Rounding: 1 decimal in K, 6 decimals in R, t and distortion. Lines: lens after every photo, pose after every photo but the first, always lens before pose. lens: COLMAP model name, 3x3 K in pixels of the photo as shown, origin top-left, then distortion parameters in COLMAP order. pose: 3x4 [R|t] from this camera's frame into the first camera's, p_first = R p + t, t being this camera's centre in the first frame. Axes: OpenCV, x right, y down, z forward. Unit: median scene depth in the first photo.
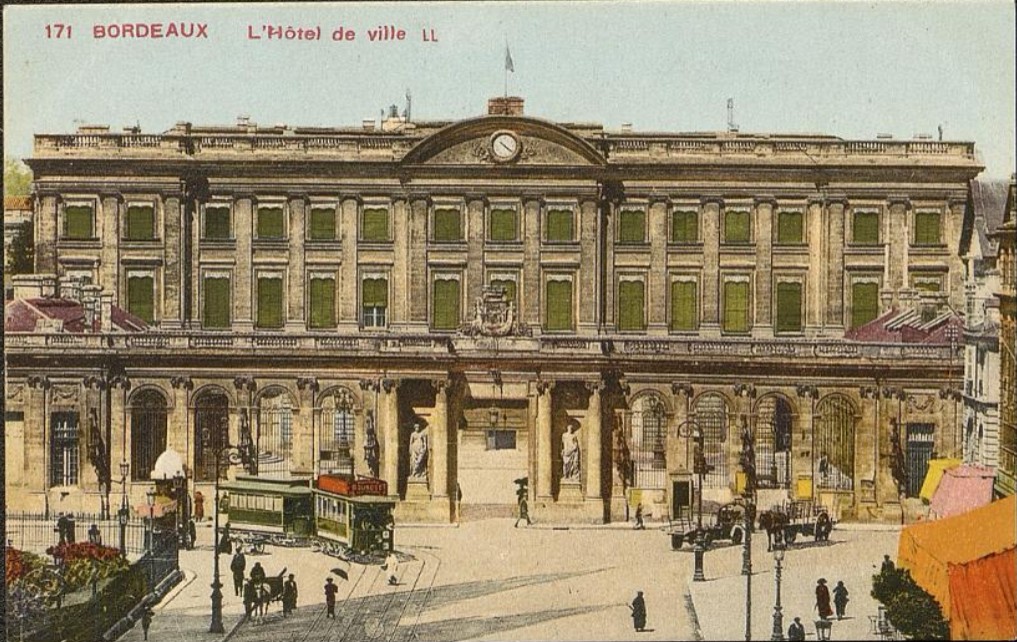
lens RADIAL K [[4356.4, 0, 508.5], [0, 4356.4, 321.0], [0, 0, 1]] dist [0.405710, 1.951021]
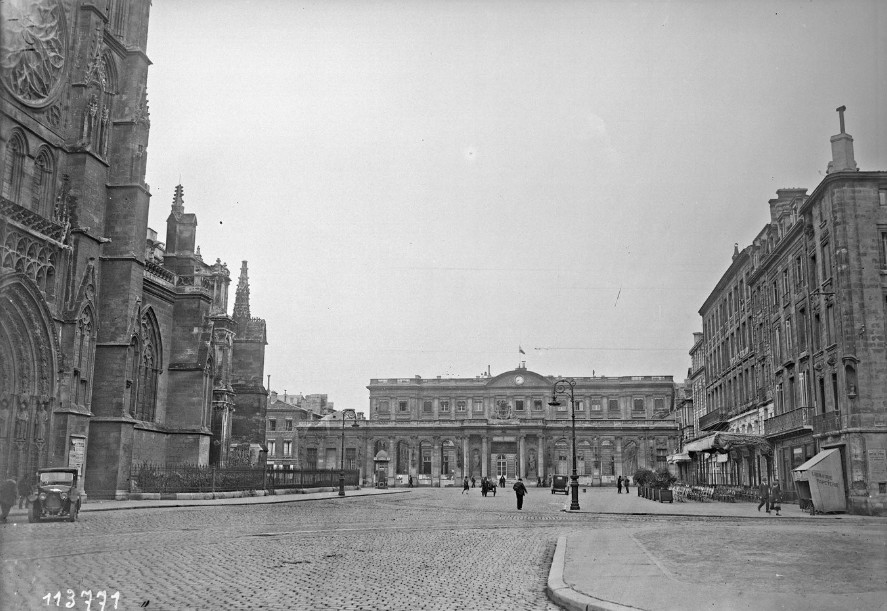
lens RADIAL K [[966.9, 0, 445.5], [0, 966.9, 290.1], [0, 0, 1]] dist [-0.011033, -0.002741]
pose [[0.993377, -0.029814, -0.110963, 0.030624], [0.004863, 0.975791, -0.218652, 0.057524], [0.114795, 0.216664, 0.969473, 0.383553]]
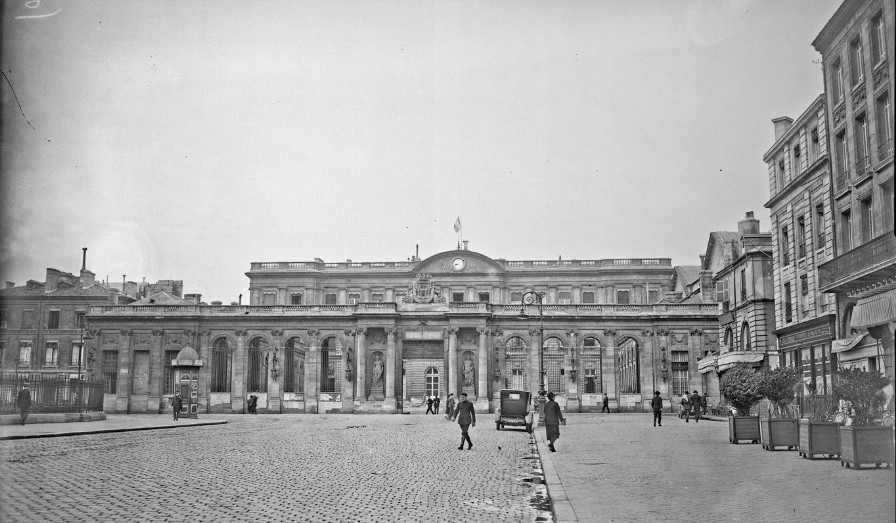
lens RADIAL K [[959.0, 0, 448.0], [0, 959.0, 261.5], [0, 0, 1]] dist [-0.017780, -0.002786]
pose [[0.997806, -0.018419, -0.063586, 0.030389], [0.007214, 0.985046, -0.172140, 0.051807], [0.065806, 0.171304, 0.983018, 0.631175]]
